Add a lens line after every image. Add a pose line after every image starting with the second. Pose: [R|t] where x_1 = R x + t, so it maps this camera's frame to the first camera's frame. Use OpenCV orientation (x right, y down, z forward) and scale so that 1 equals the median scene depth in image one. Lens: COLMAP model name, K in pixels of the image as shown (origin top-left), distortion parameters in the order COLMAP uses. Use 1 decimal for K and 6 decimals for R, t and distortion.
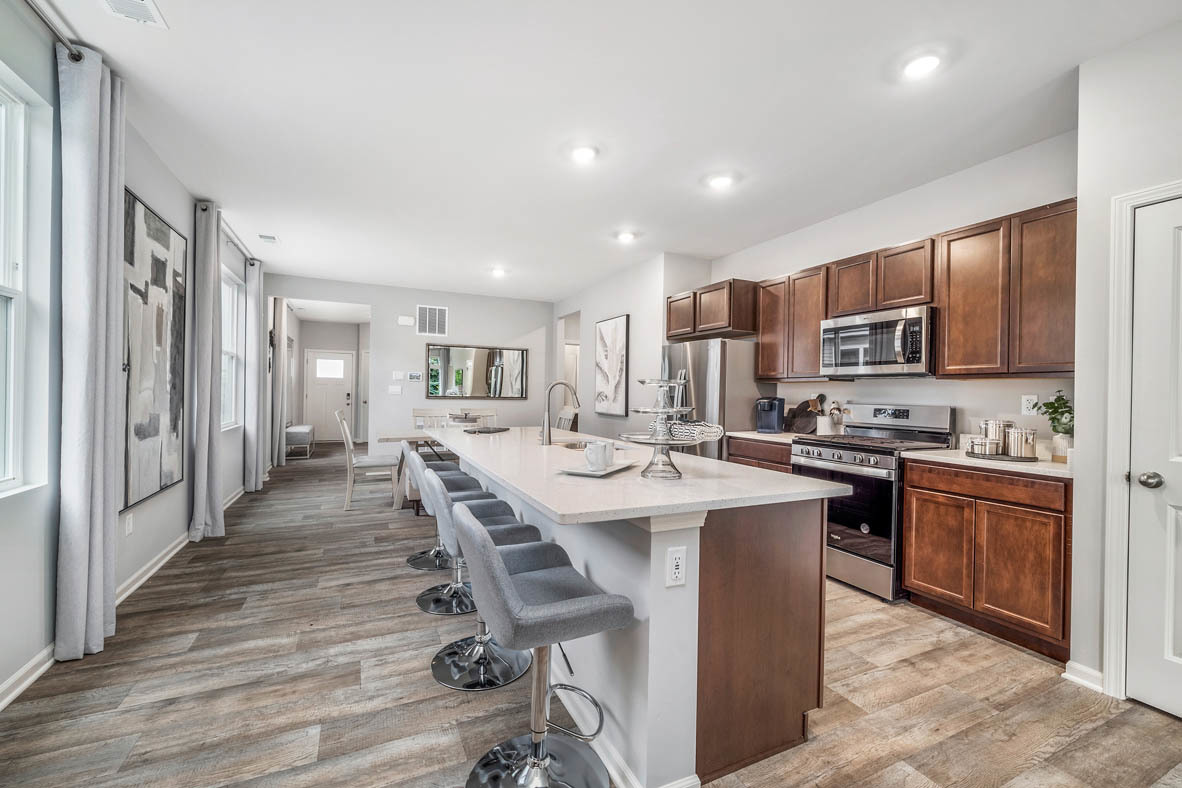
lens RADIAL K [[483.7, 0, 590.4], [0, 483.7, 393.9], [0, 0, 1]] dist [0.001568, 0.000343]
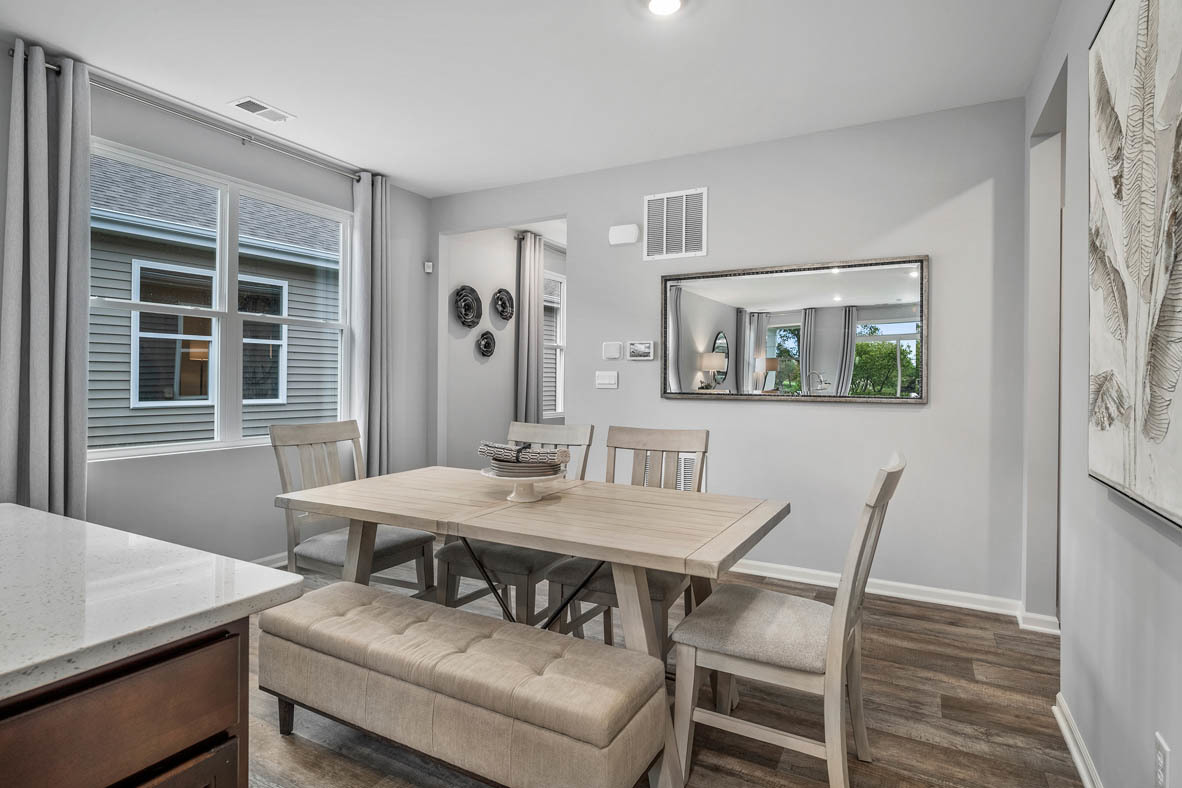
lens RADIAL K [[615.4, 0, 590.1], [0, 615.4, 382.0], [0, 0, 1]] dist [0.003201, 0.000800]
pose [[0.587994, -0.008651, -0.808819, 0.212019], [0.000181, 0.999944, -0.010564, 0.001930], [0.808865, 0.006066, 0.587963, 1.412126]]
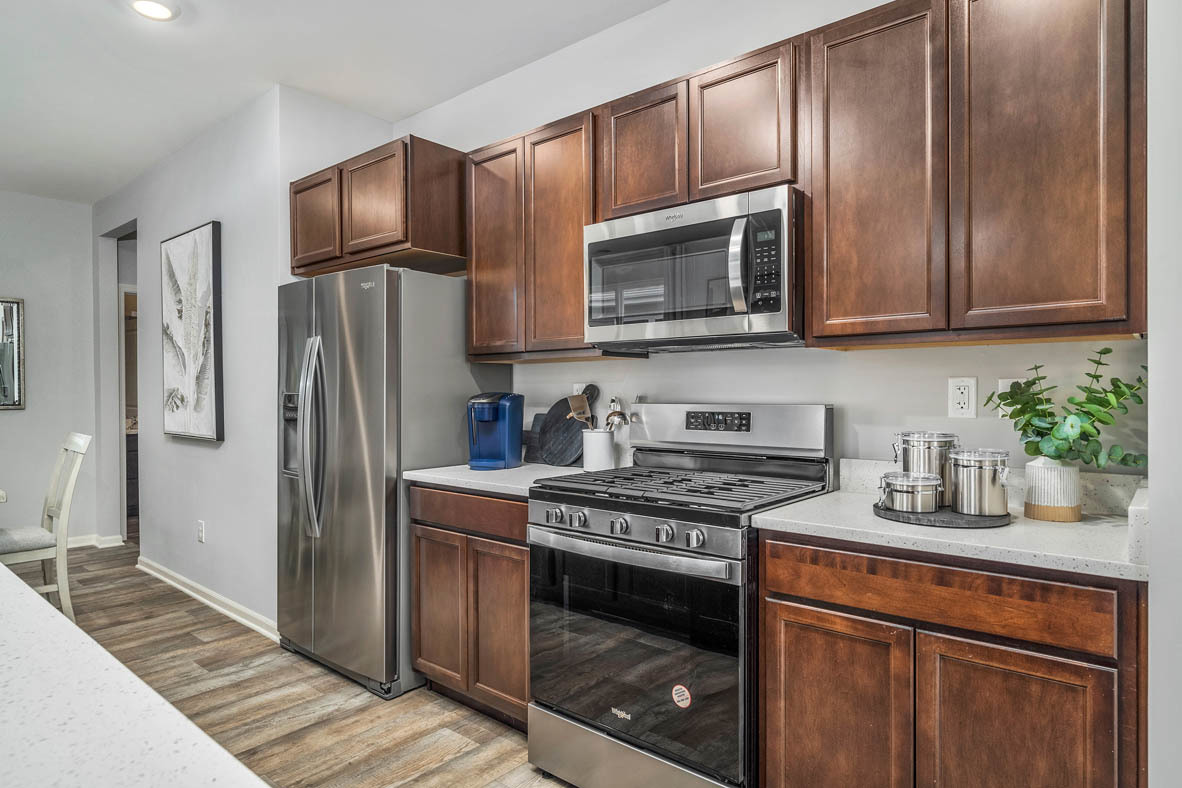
lens RADIAL K [[681.6, 0, 589.0], [0, 681.6, 393.0], [0, 0, 1]] dist [-0.002091, -0.000511]
pose [[0.912114, -0.022604, 0.409312, 0.248260], [0.020638, 0.999744, 0.009221, 0.003203], [-0.409416, 0.000037, 0.912348, 0.475755]]
